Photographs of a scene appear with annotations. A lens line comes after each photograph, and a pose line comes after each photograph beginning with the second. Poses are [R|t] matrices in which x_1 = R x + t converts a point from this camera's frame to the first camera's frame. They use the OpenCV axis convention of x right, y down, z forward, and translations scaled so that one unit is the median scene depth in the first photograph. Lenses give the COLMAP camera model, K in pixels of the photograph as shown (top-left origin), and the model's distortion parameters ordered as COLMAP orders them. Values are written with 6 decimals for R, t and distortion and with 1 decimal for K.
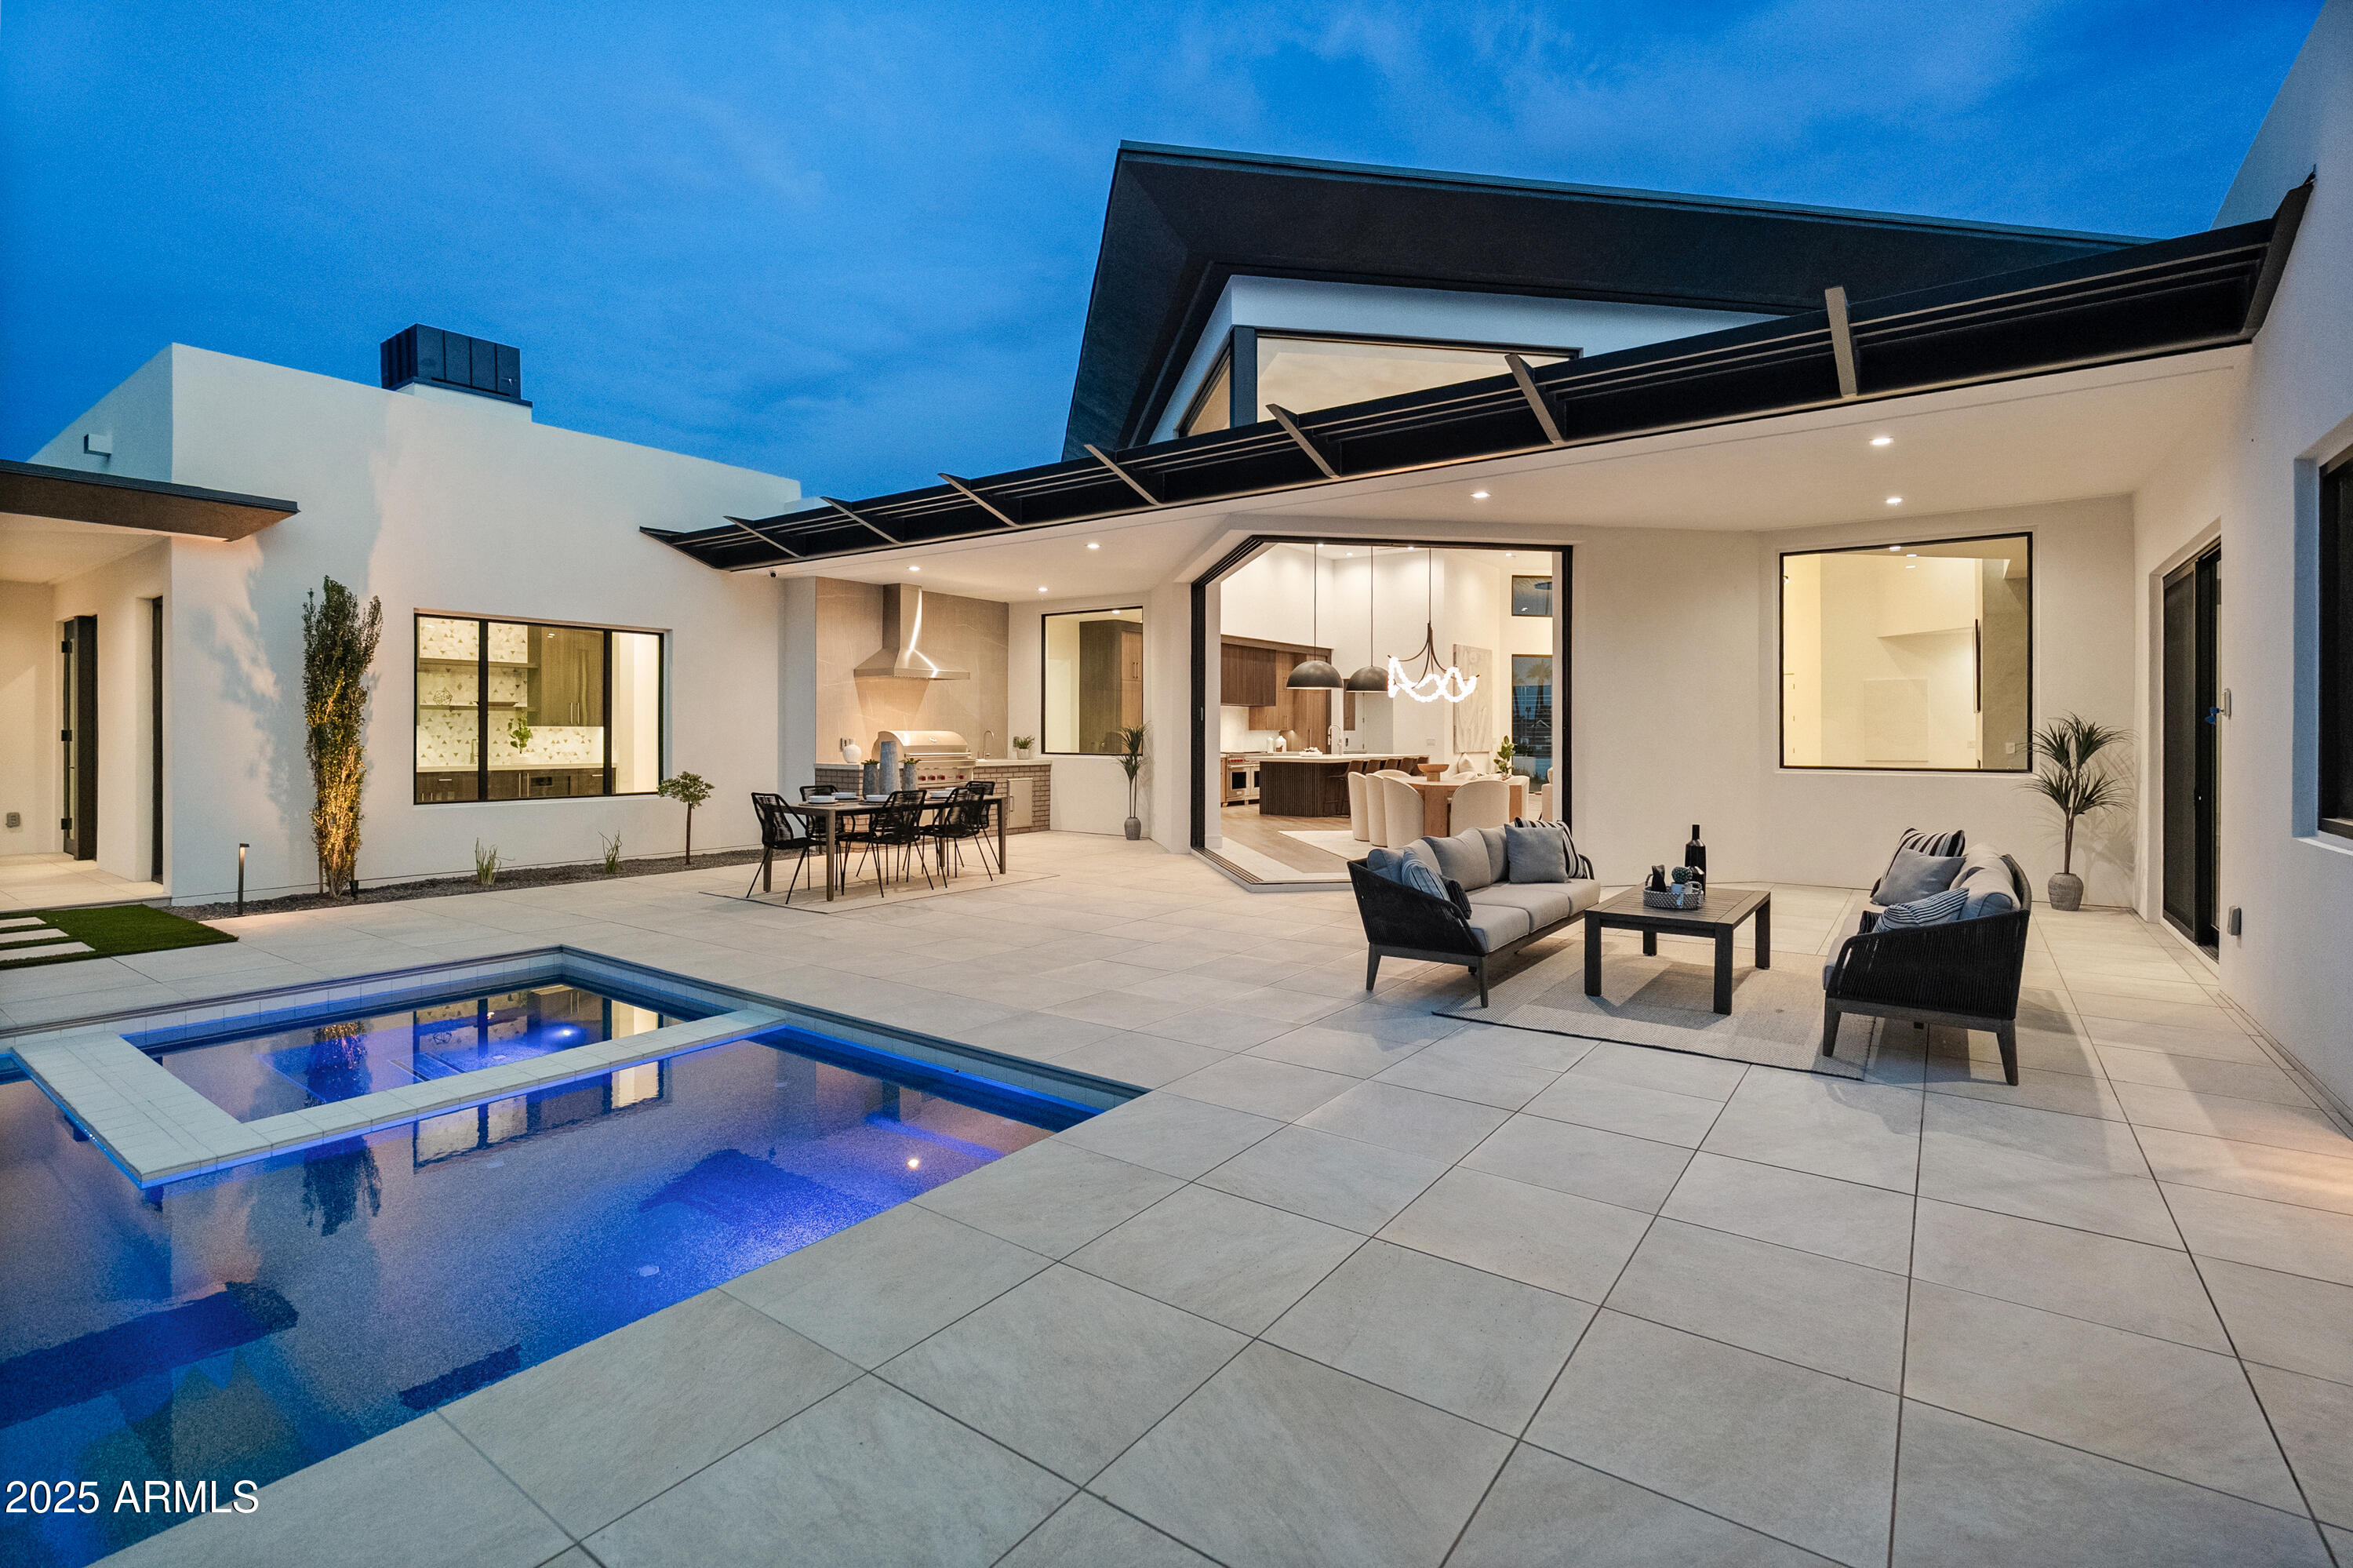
lens RADIAL K [[1098.6, 0, 1181.5], [0, 1098.6, 728.1], [0, 0, 1]] dist [-0.008065, 0.003473]
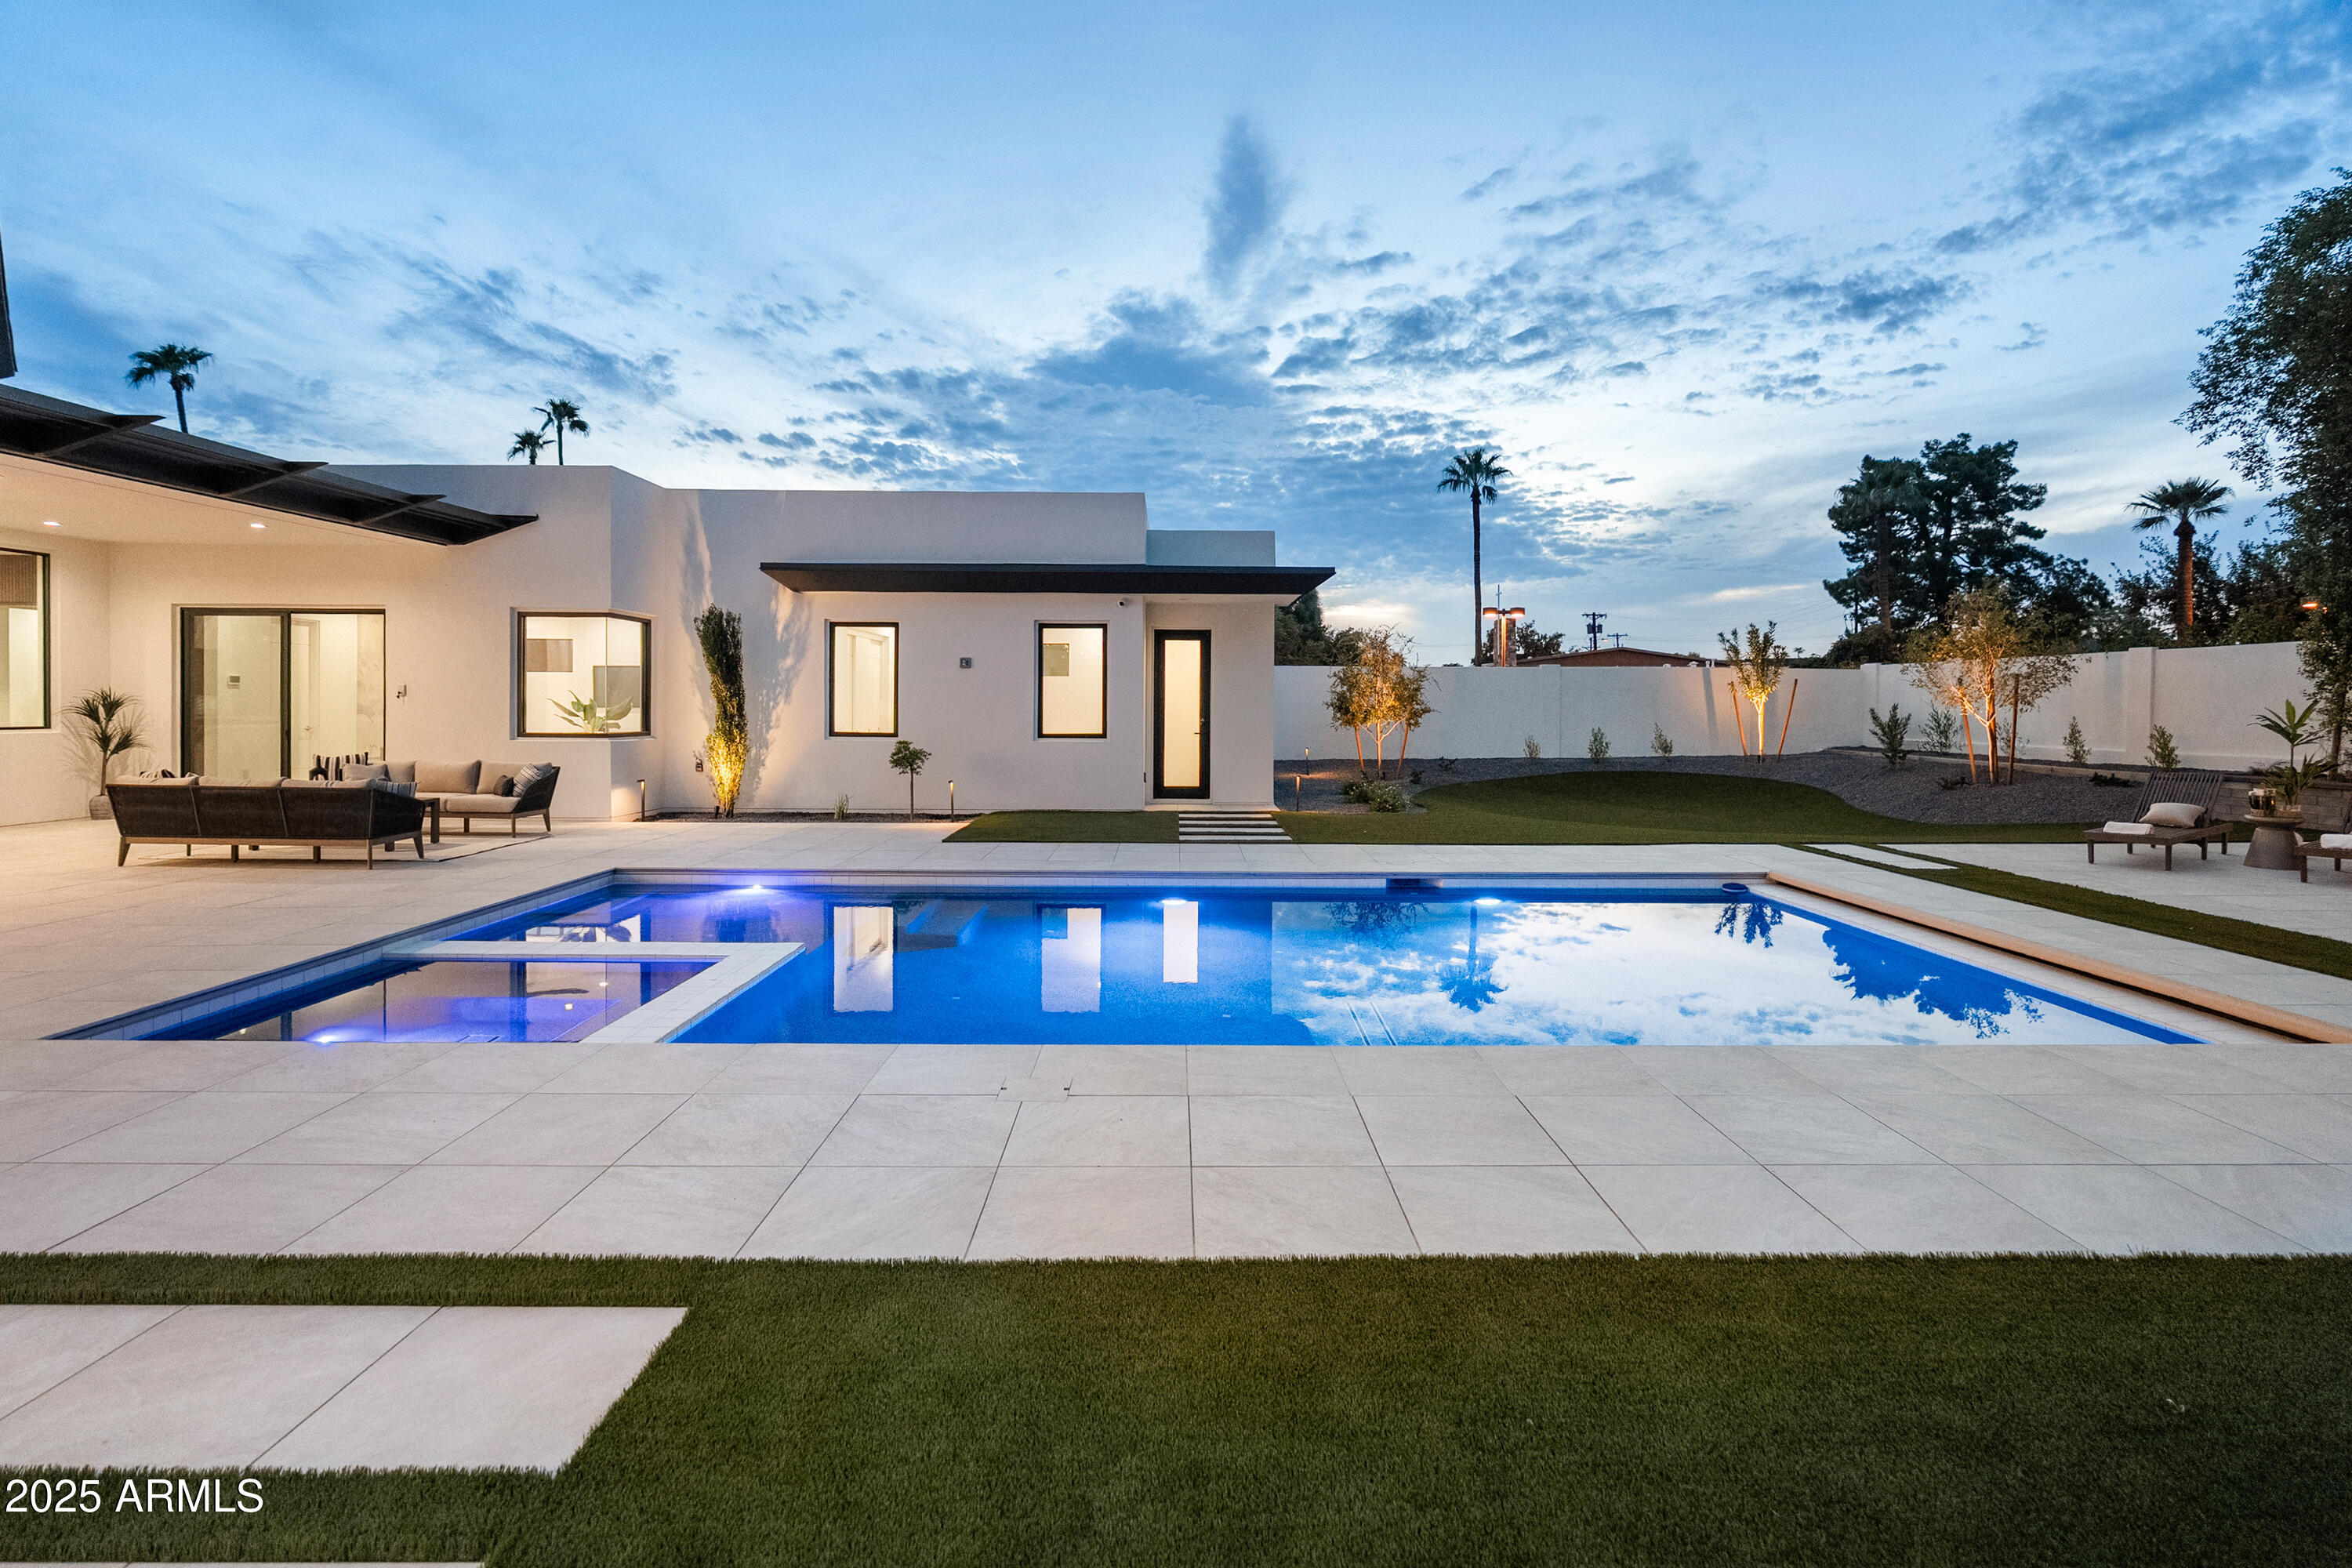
lens RADIAL K [[1098.1, 0, 1182.0], [0, 1098.1, 691.6], [0, 0, 1]] dist [-0.008065, 0.003473]
pose [[-0.580089, 0.002874, 0.814548, -0.866086], [-0.013018, 0.999833, -0.012799, -0.004212], [-0.814449, -0.018029, -0.579955, 0.476334]]
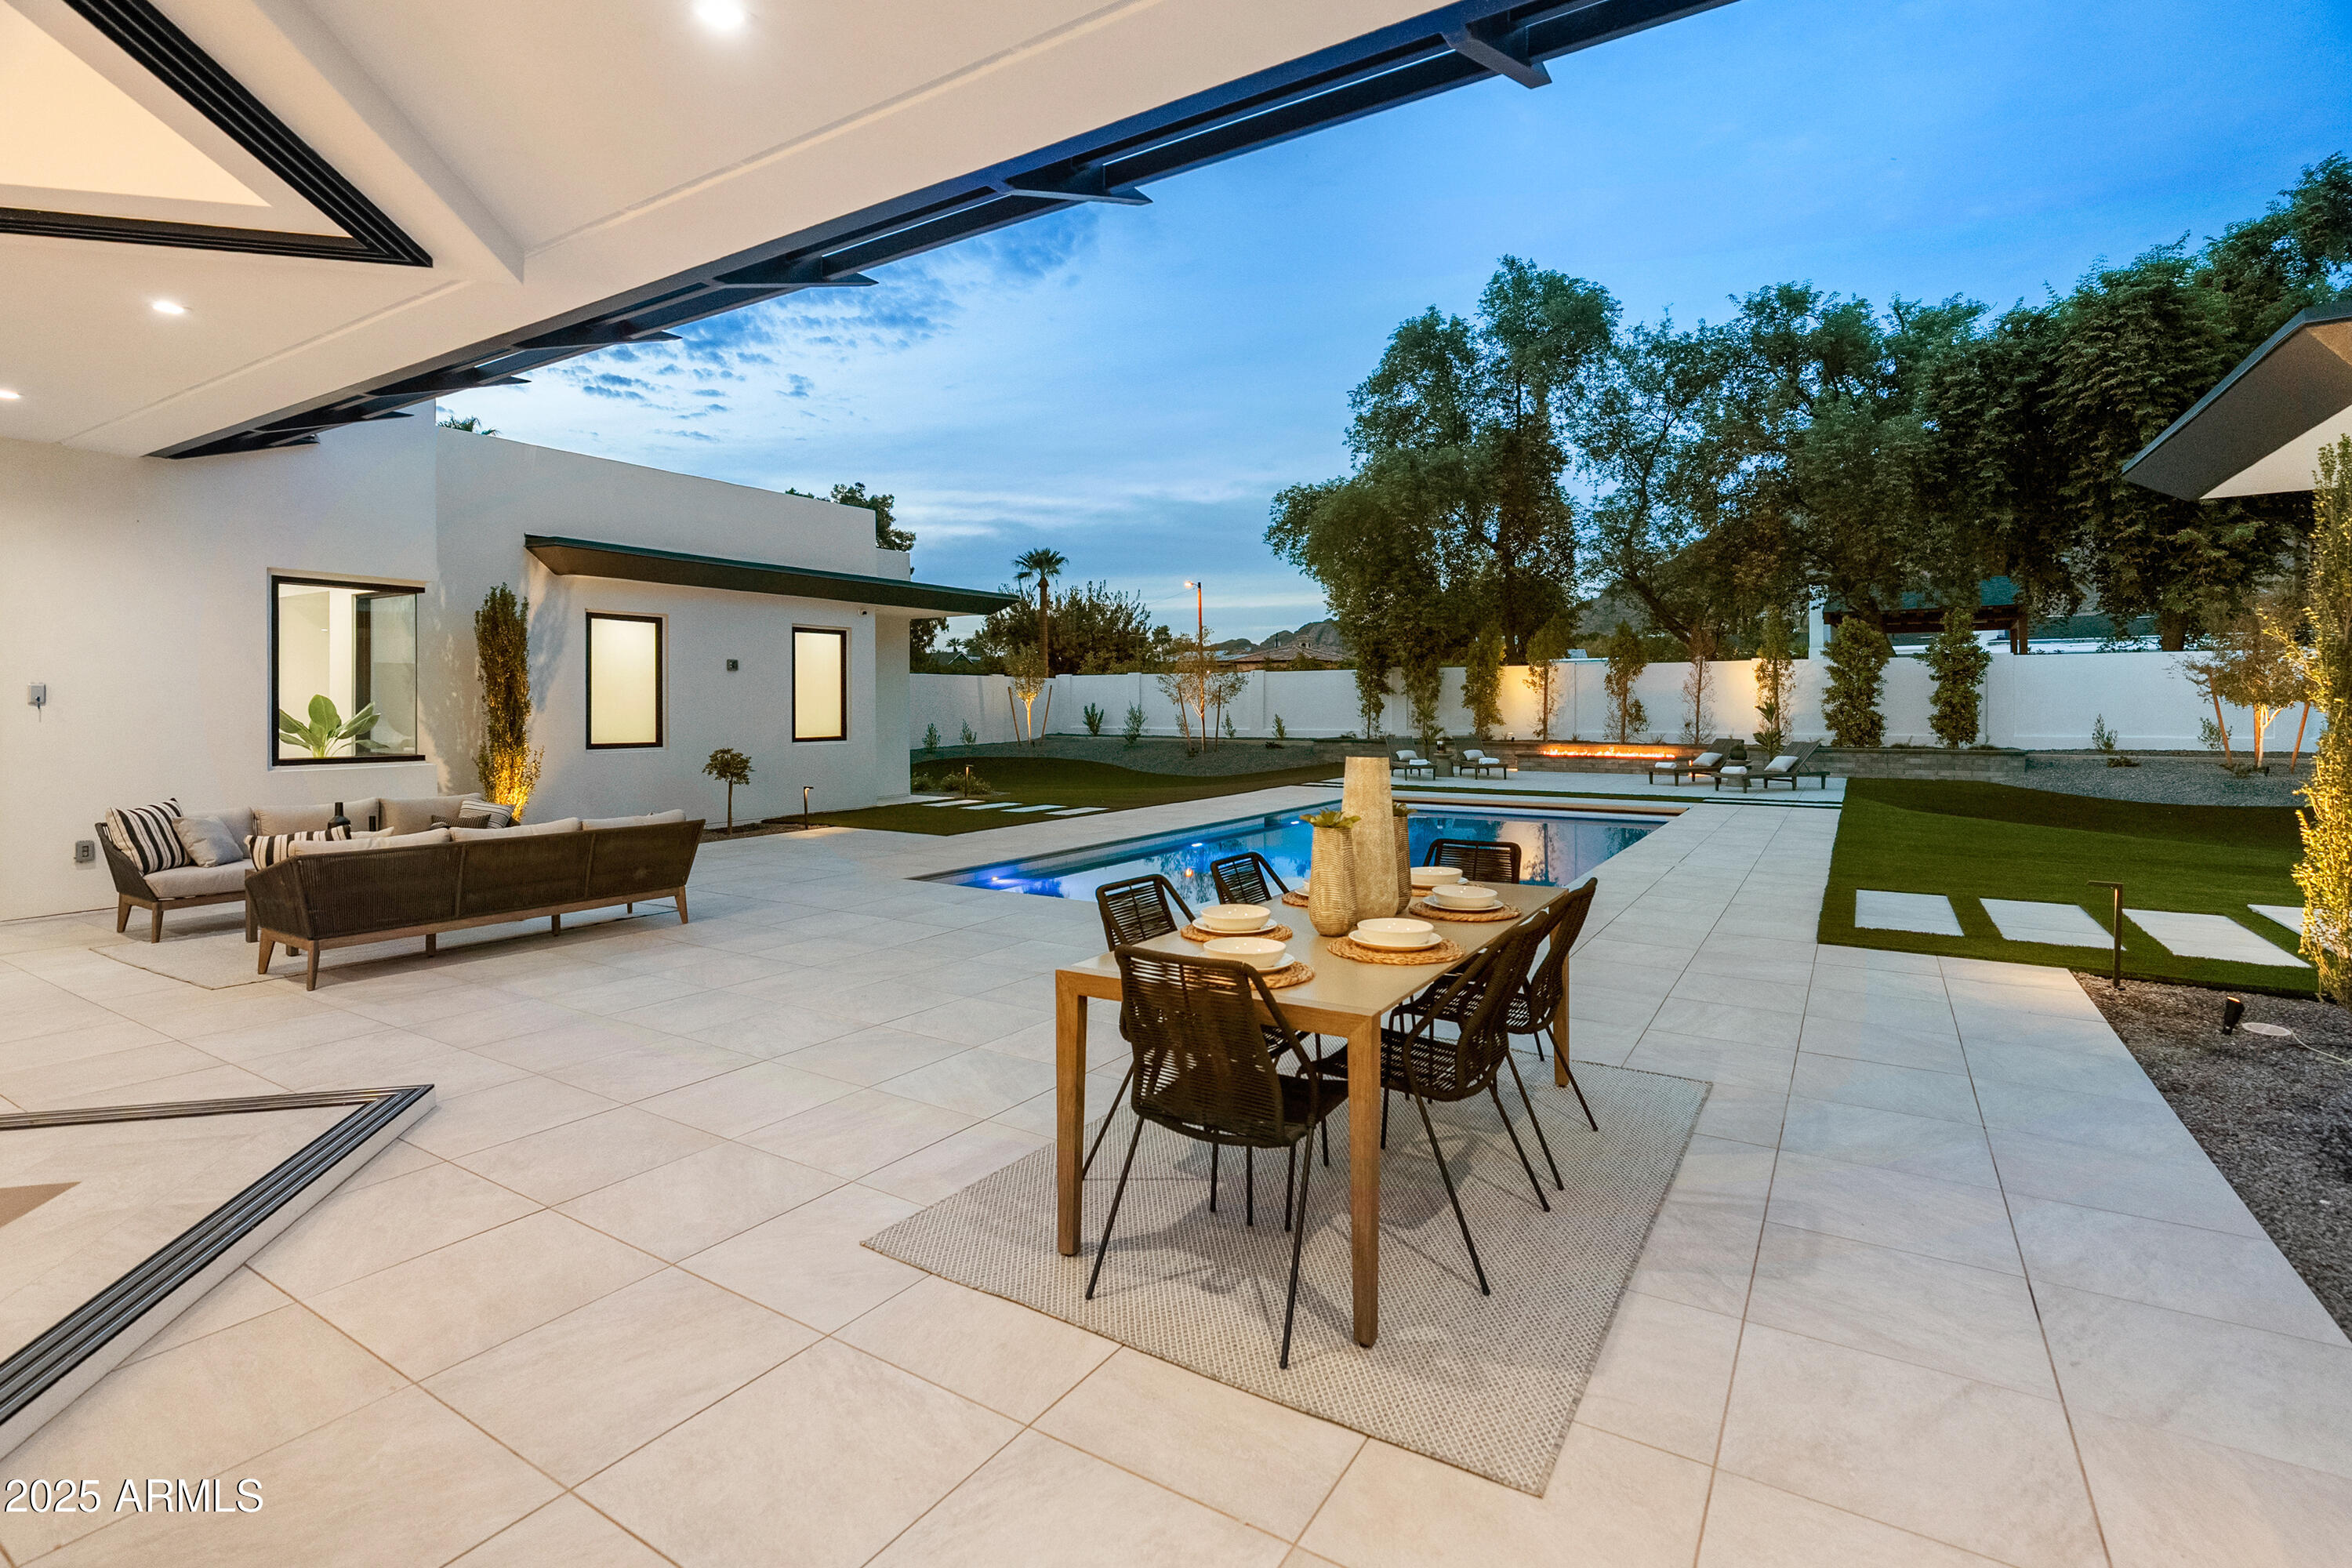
lens RADIAL K [[1098.1, 0, 1182.3], [0, 1098.1, 697.8], [0, 0, 1]] dist [-0.008065, 0.003473]
pose [[-0.998004, -0.001963, -0.063117, -0.148151], [-0.001158, 0.999918, -0.012783, -0.000467], [0.063137, -0.012685, -0.997924, 1.124329]]
